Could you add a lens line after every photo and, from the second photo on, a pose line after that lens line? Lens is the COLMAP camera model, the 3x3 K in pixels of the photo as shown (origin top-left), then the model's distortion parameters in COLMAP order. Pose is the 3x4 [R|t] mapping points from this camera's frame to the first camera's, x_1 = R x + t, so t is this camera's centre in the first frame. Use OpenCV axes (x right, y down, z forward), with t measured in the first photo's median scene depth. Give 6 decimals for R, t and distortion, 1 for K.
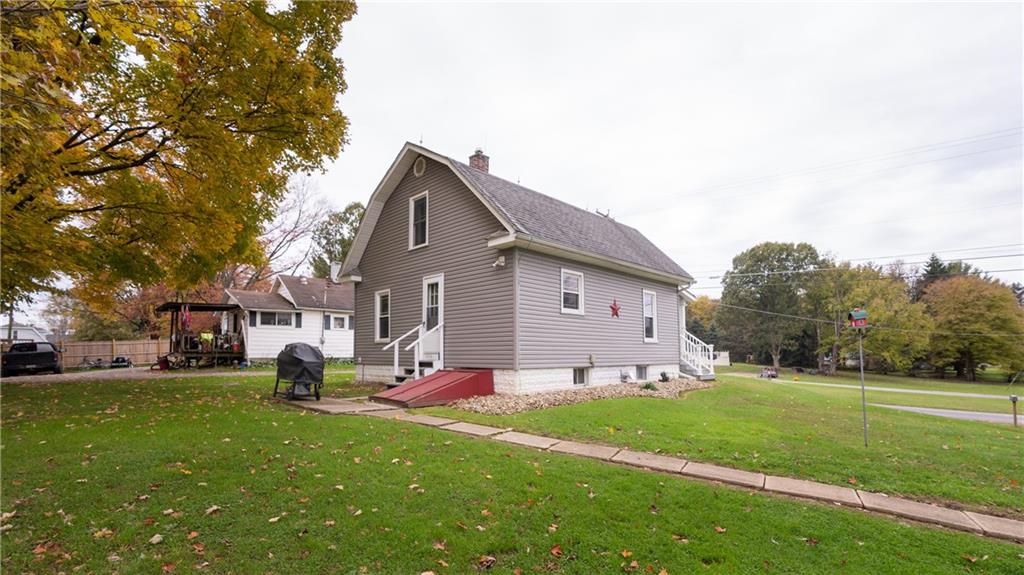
lens RADIAL K [[438.5, 0, 509.3], [0, 438.5, 337.5], [0, 0, 1]] dist [0.000222, 0.000088]
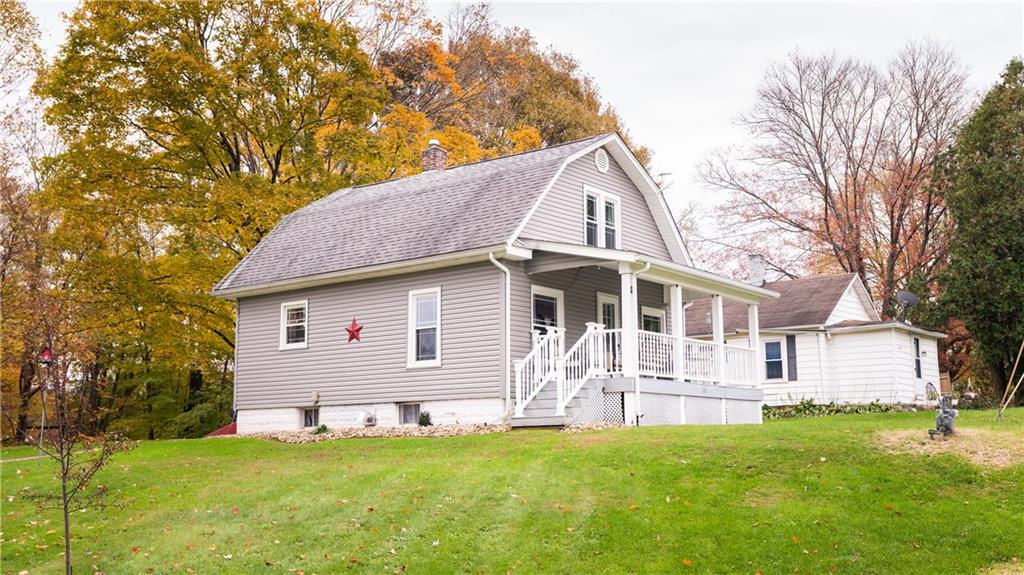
lens RADIAL K [[1024.4, 0, 512.0], [0, 1024.4, 287.5], [0, 0, 1]] dist [0.011818, -0.008681]
pose [[0.126680, -0.146177, -0.981114, 1.200534], [0.051604, 0.988714, -0.140646, 0.074537], [0.990600, -0.032812, 0.132794, 0.606722]]
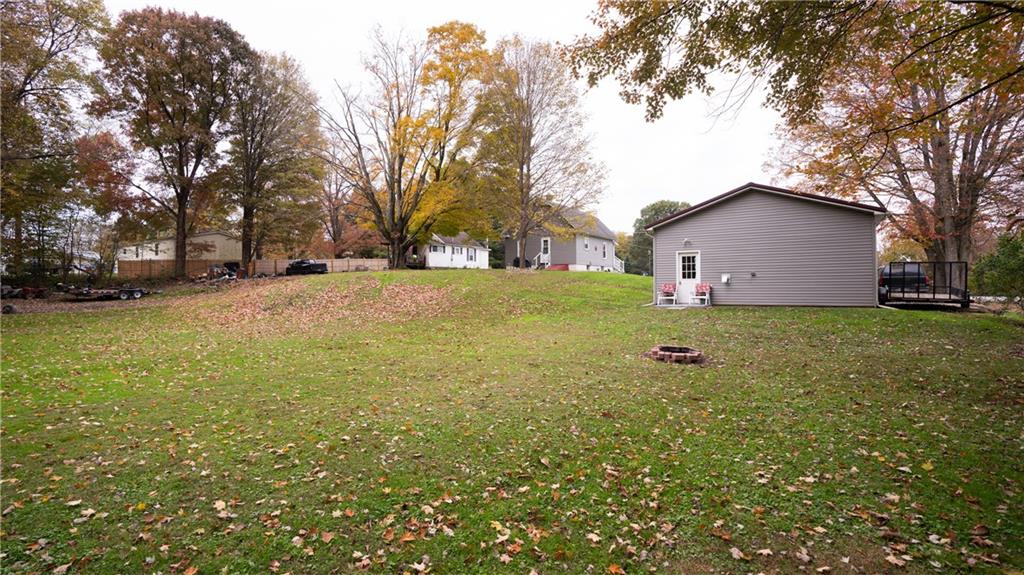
lens RADIAL K [[457.2, 0, 512.0], [0, 457.2, 287.5], [0, 0, 1]] dist [-0.000271, 0.000178]
pose [[0.983185, 0.001445, 0.182607, -0.603563], [-0.008958, 0.999147, 0.040324, 0.057042], [-0.182393, -0.041282, 0.982359, -1.368328]]
